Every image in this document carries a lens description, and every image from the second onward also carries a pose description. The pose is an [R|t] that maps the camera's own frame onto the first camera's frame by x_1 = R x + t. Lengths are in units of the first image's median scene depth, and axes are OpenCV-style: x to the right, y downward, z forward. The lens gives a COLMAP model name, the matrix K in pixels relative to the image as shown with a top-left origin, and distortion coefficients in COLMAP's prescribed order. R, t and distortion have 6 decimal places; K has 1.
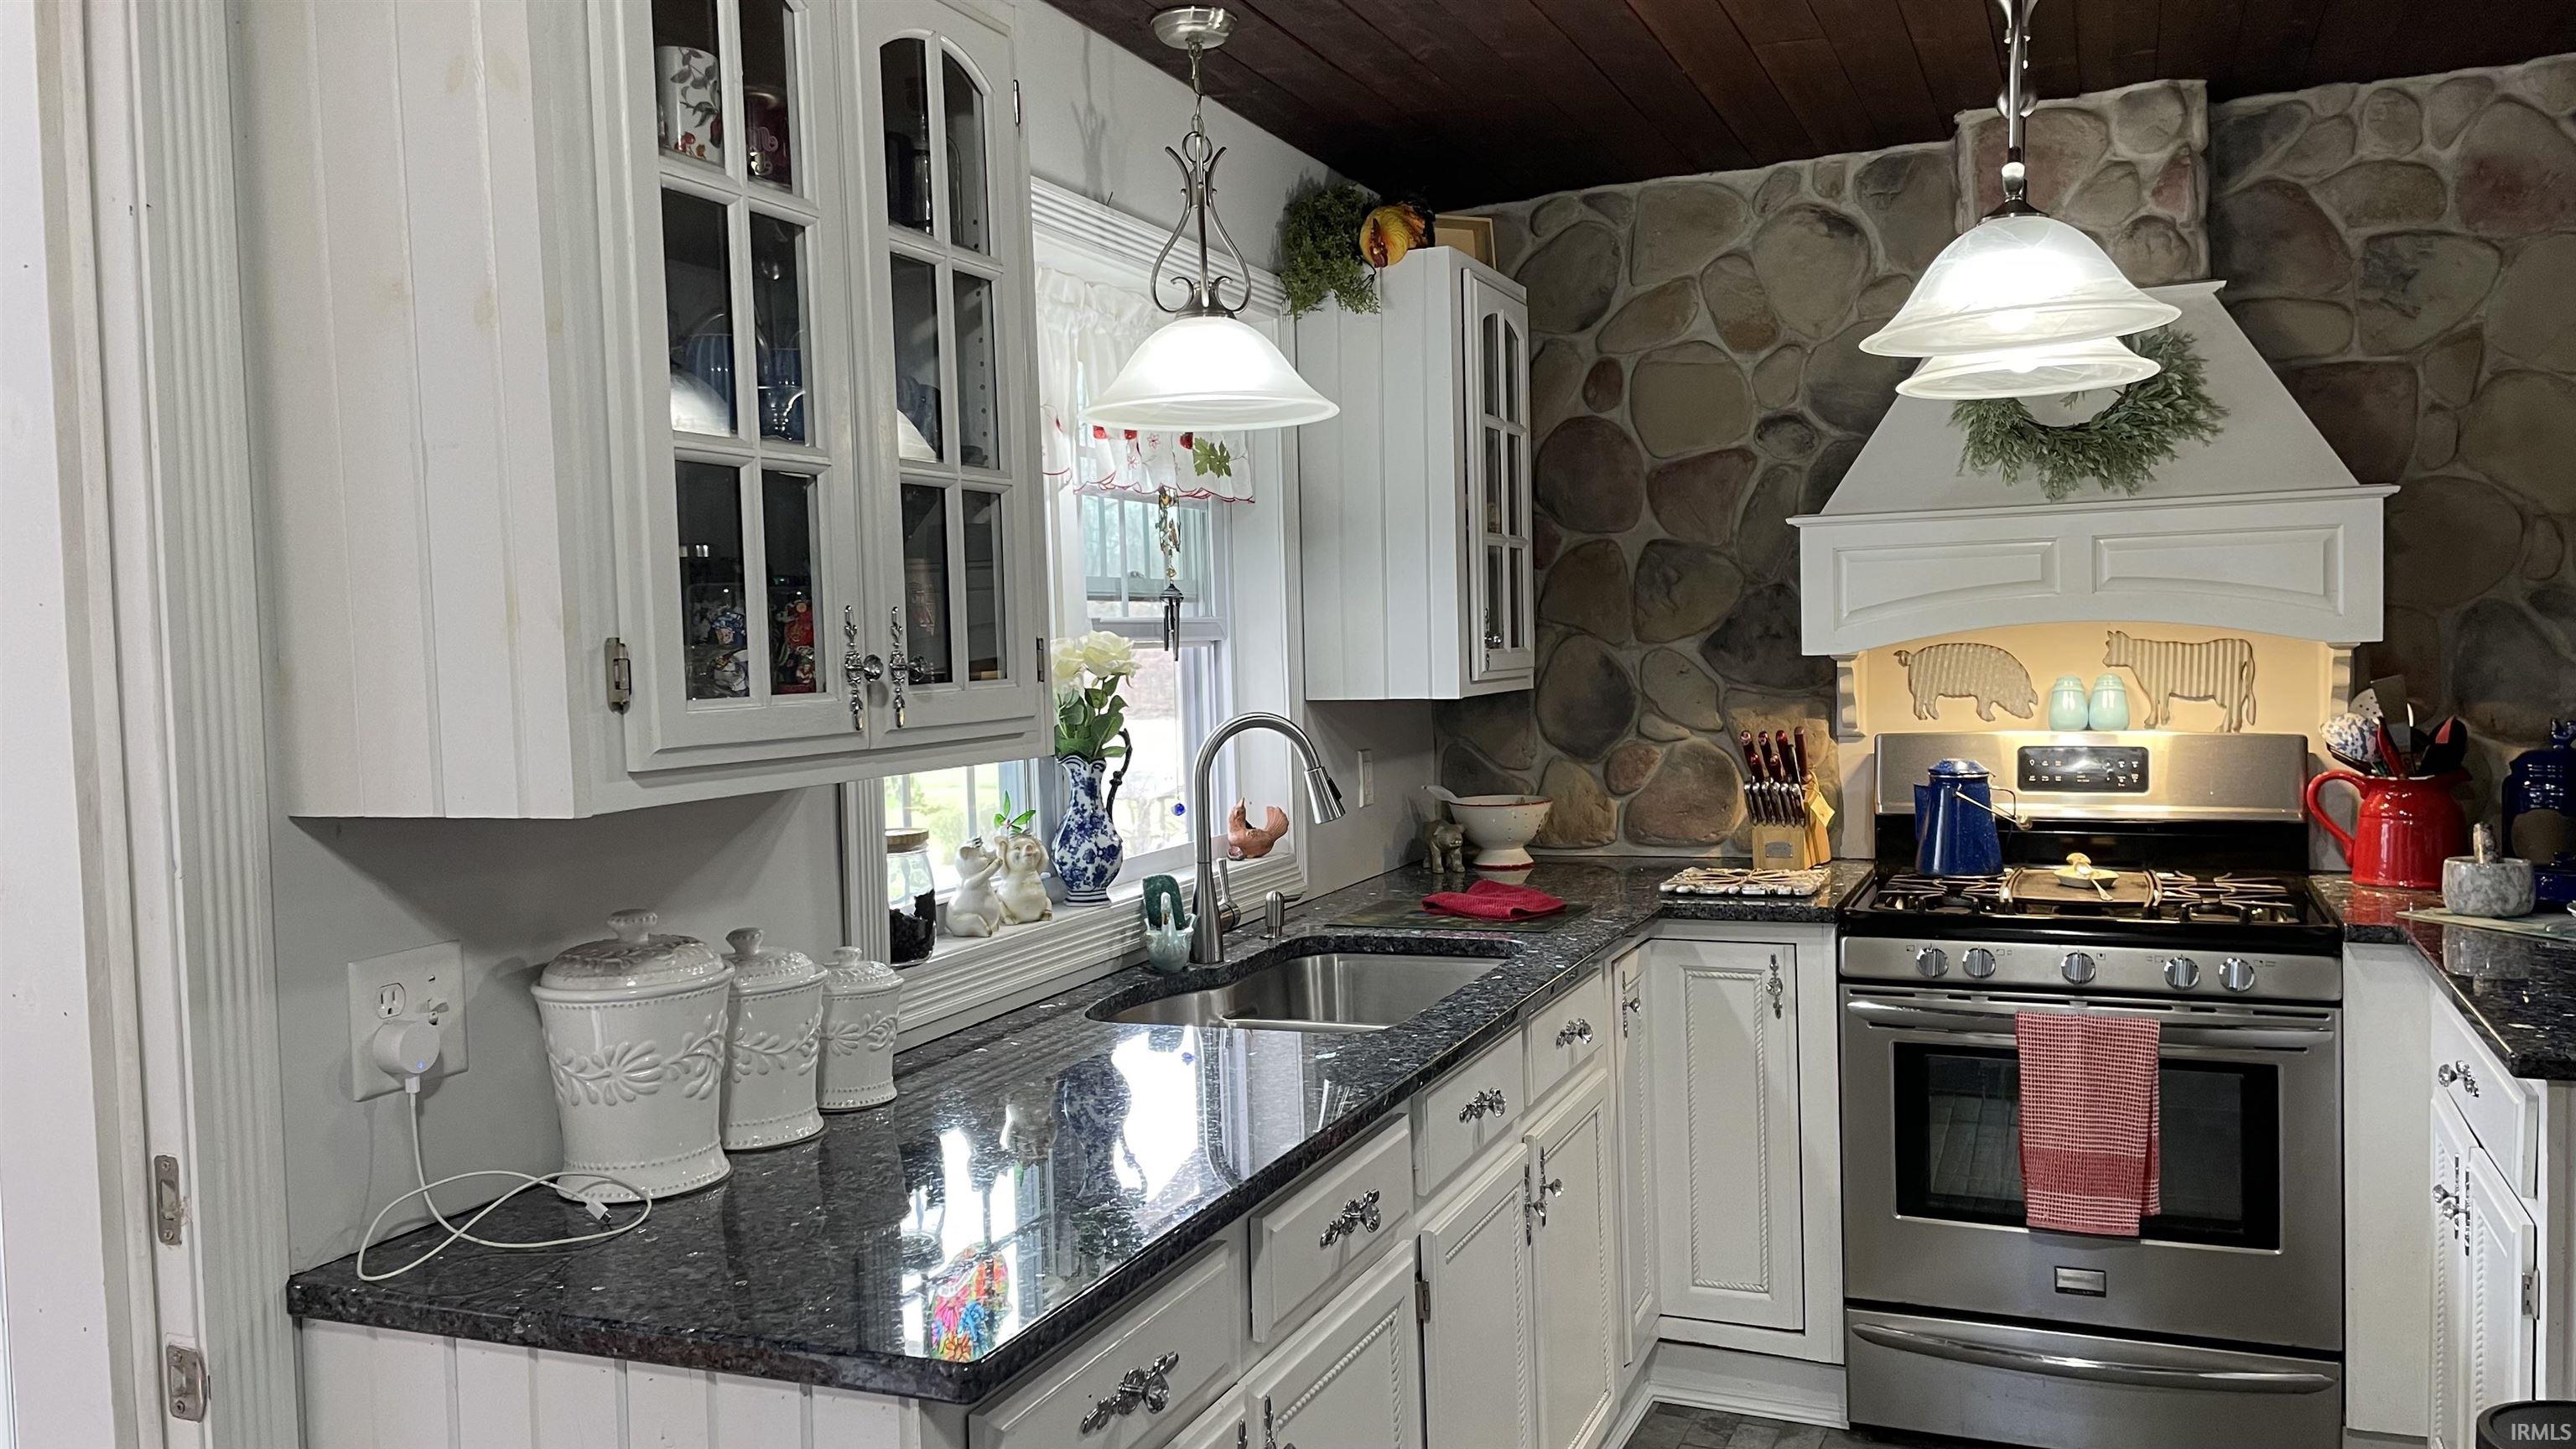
lens RADIAL K [[1946.1, 0, 1294.3], [0, 1946.1, 717.9], [0, 0, 1]] dist [0.094580, -0.122017]
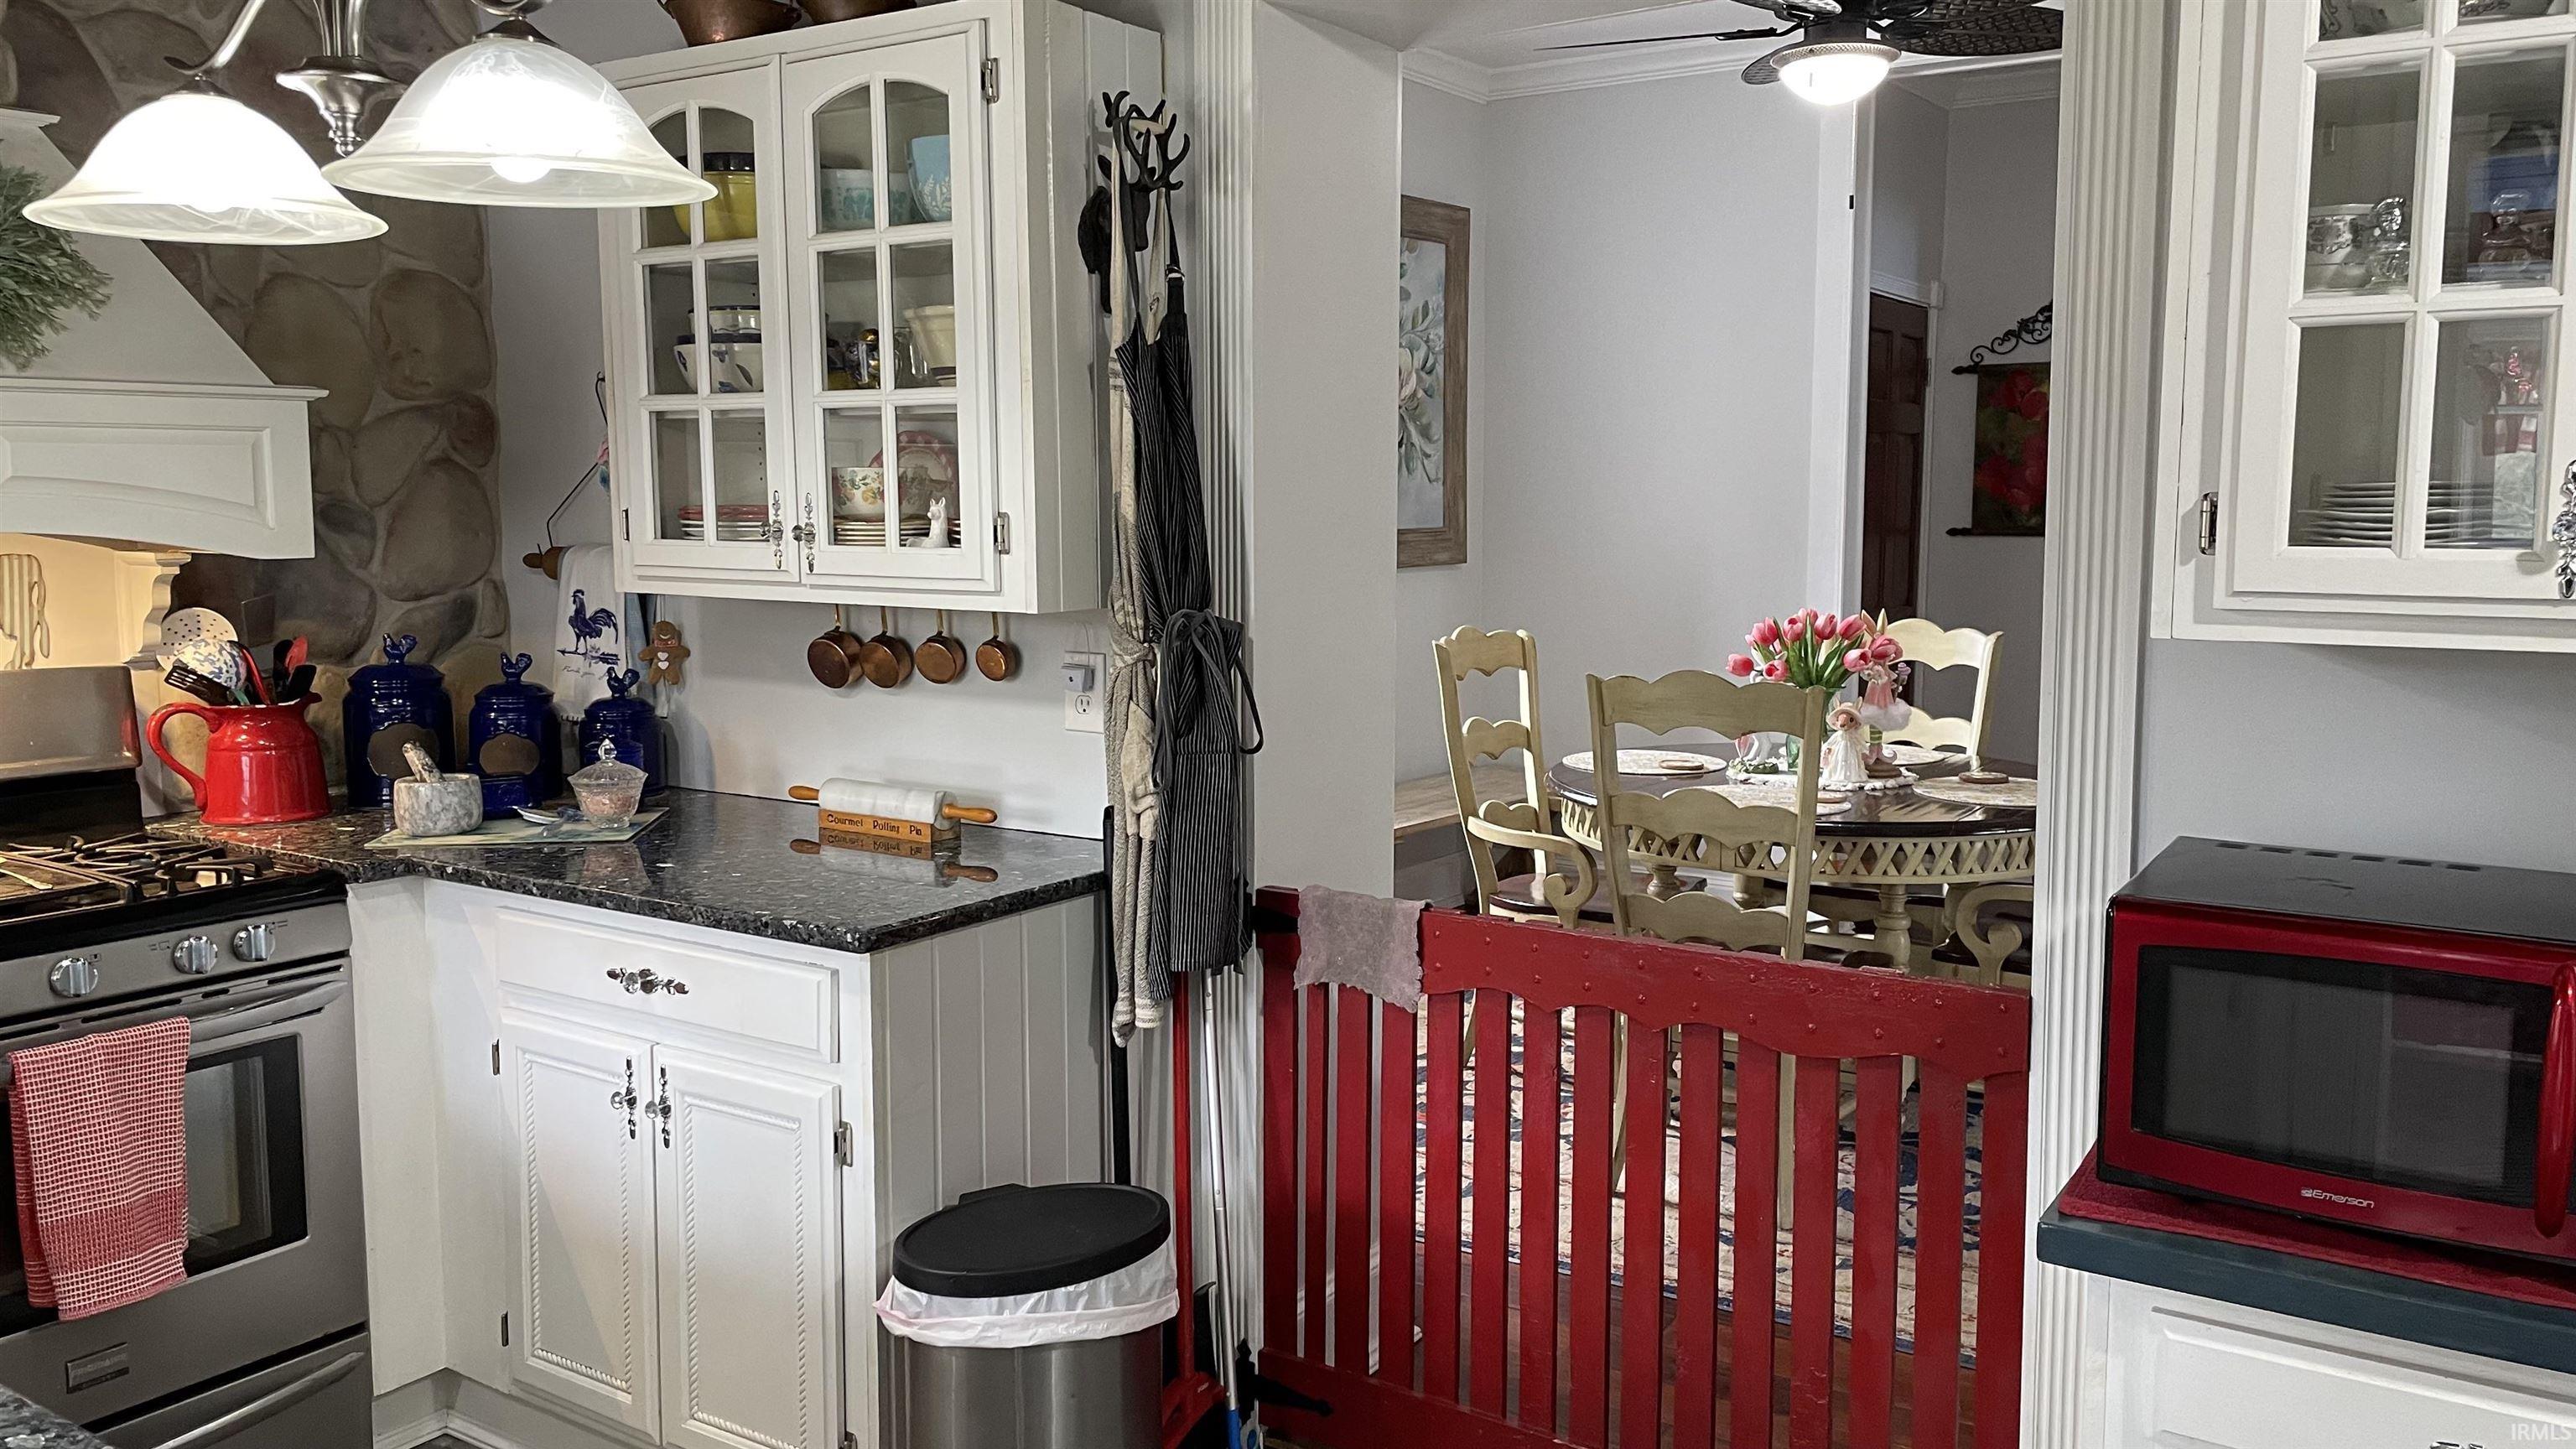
lens RADIAL K [[1946.1, 0, 1305.9], [0, 1946.1, 702.2], [0, 0, 1]] dist [0.094580, -0.122017]
pose [[0.178372, -0.078315, 0.980842, -0.282280], [0.039727, 0.996588, 0.072348, -0.020046], [-0.983161, 0.026061, 0.180874, 0.383798]]
